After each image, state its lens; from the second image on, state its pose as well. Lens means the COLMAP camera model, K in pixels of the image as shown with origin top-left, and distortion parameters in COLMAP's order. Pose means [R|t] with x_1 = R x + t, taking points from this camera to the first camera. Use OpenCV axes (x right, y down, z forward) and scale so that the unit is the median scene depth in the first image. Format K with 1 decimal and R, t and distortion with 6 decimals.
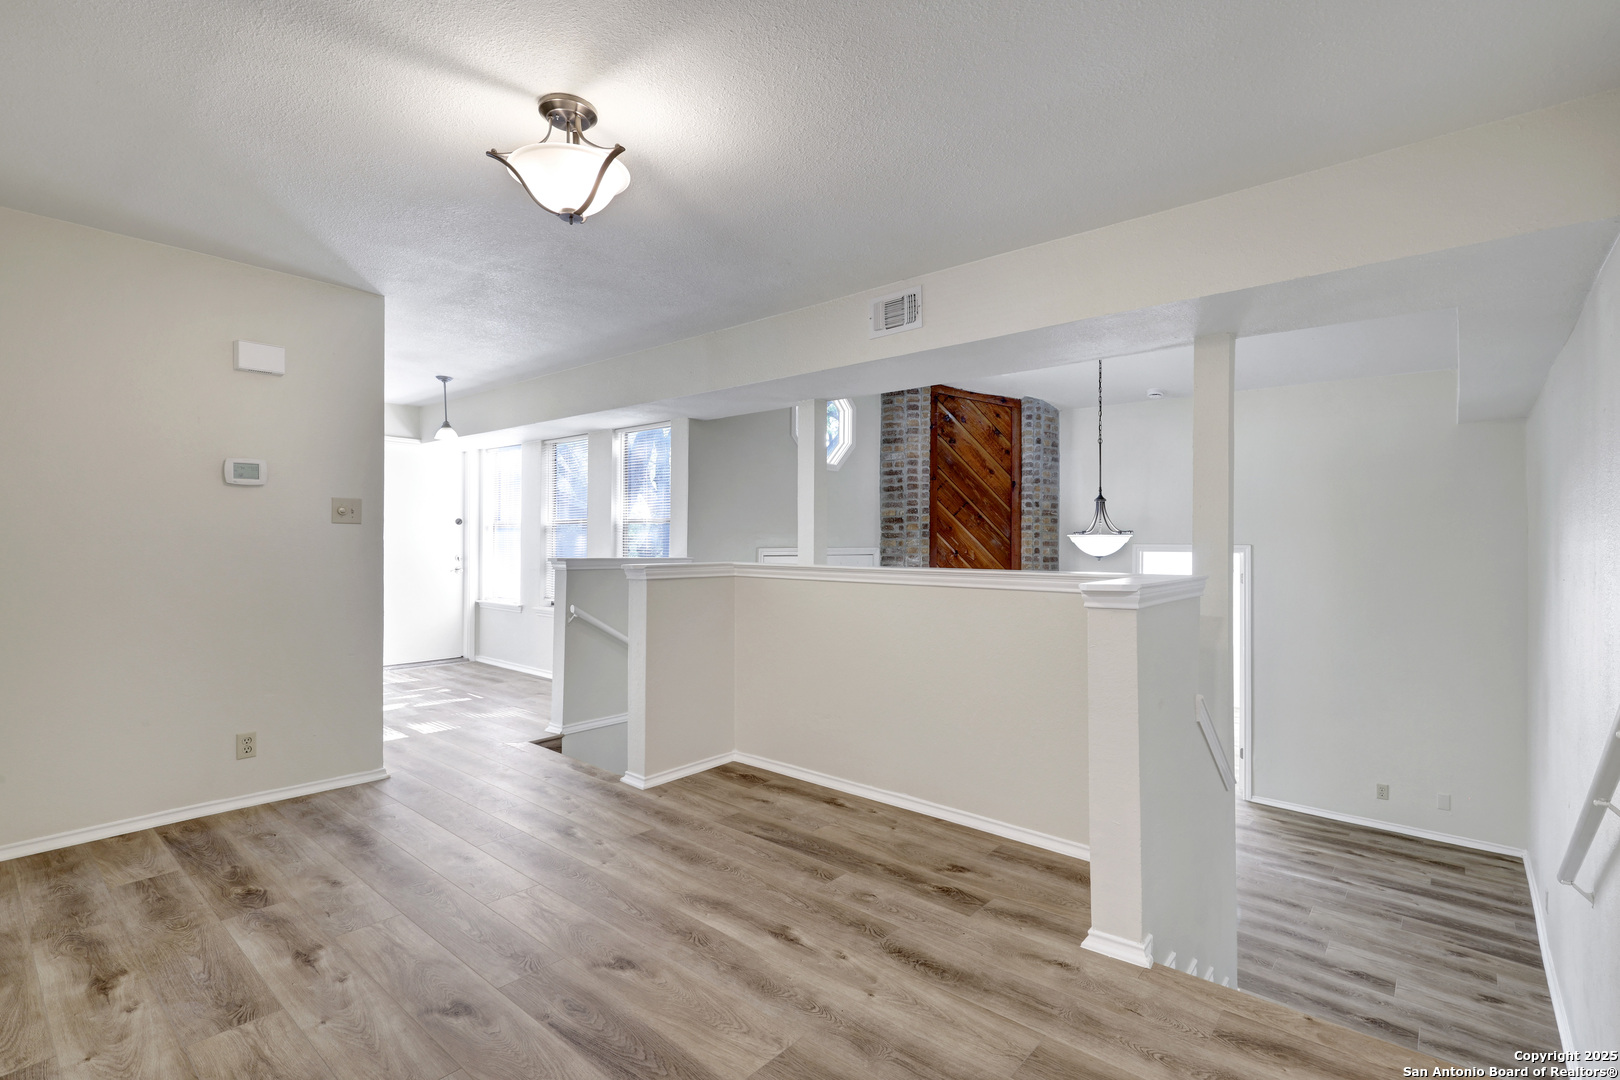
lens RADIAL K [[749.4, 0, 812.6], [0, 749.4, 541.9], [0, 0, 1]] dist [0.003940, 0.000148]
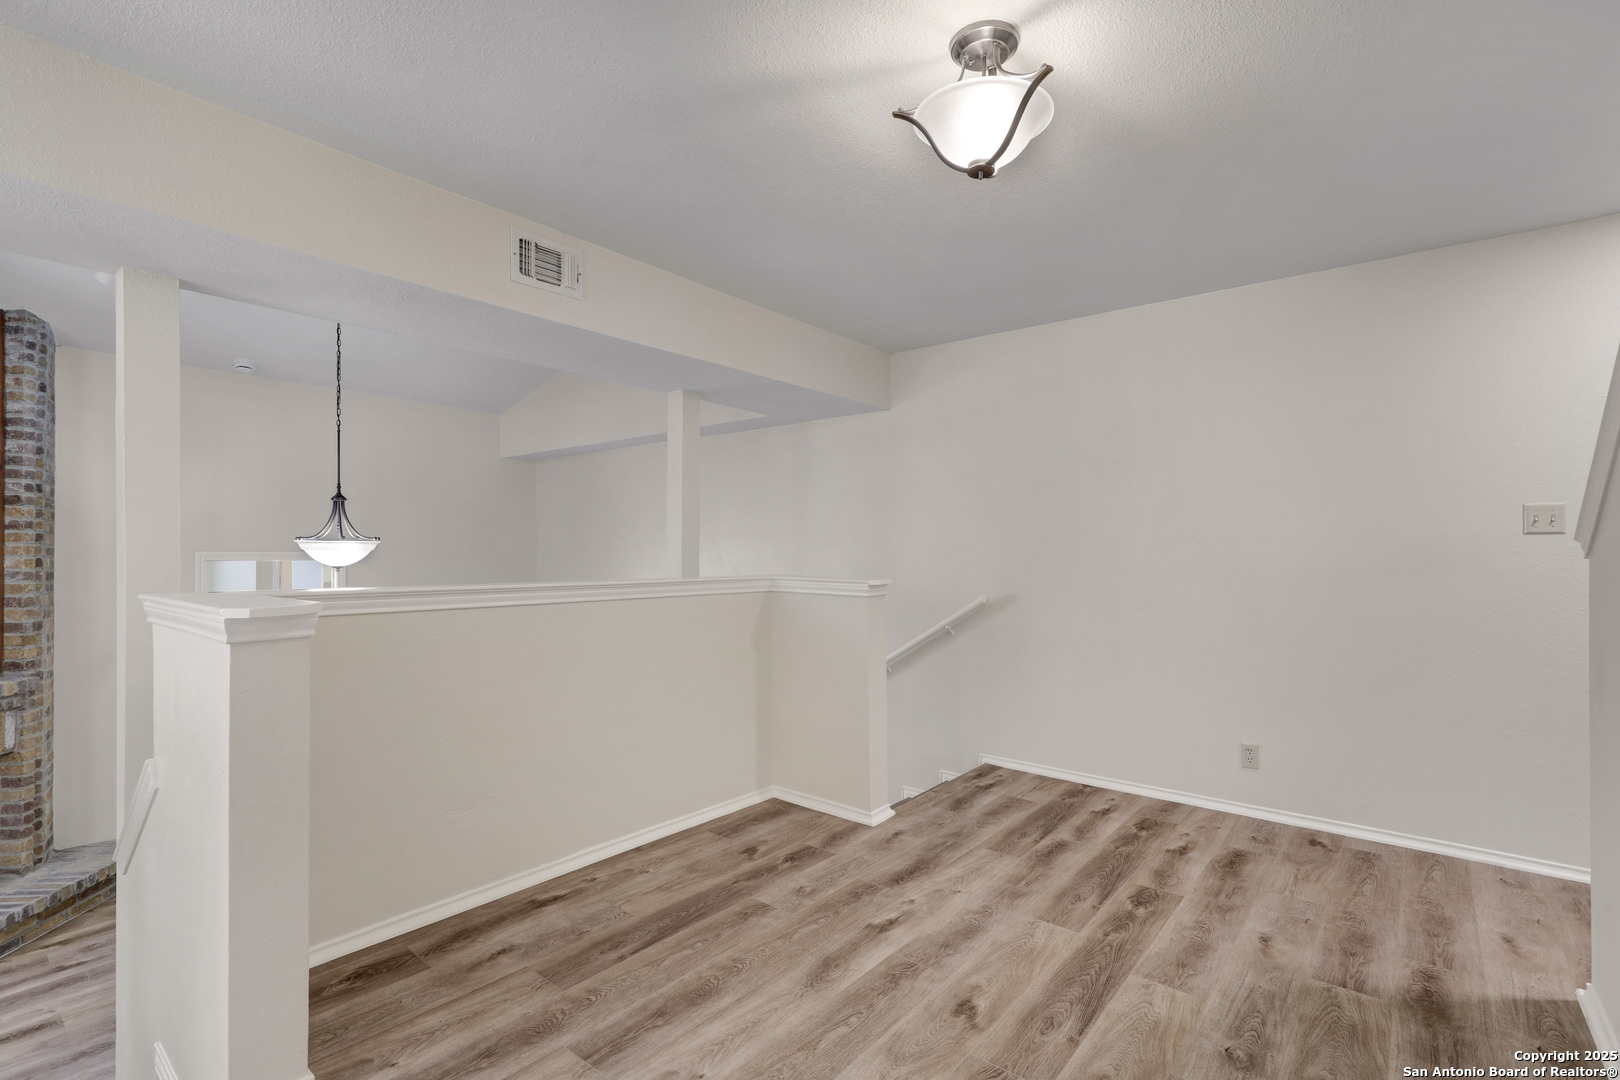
lens RADIAL K [[749.4, 0, 837.9], [0, 749.4, 555.1], [0, 0, 1]] dist [0.003940, 0.000148]
pose [[-0.037770, -0.009374, 0.999242, -0.872876], [-0.001904, 0.999955, 0.009309, -0.004196], [-0.999285, -0.001551, -0.037786, 0.892180]]
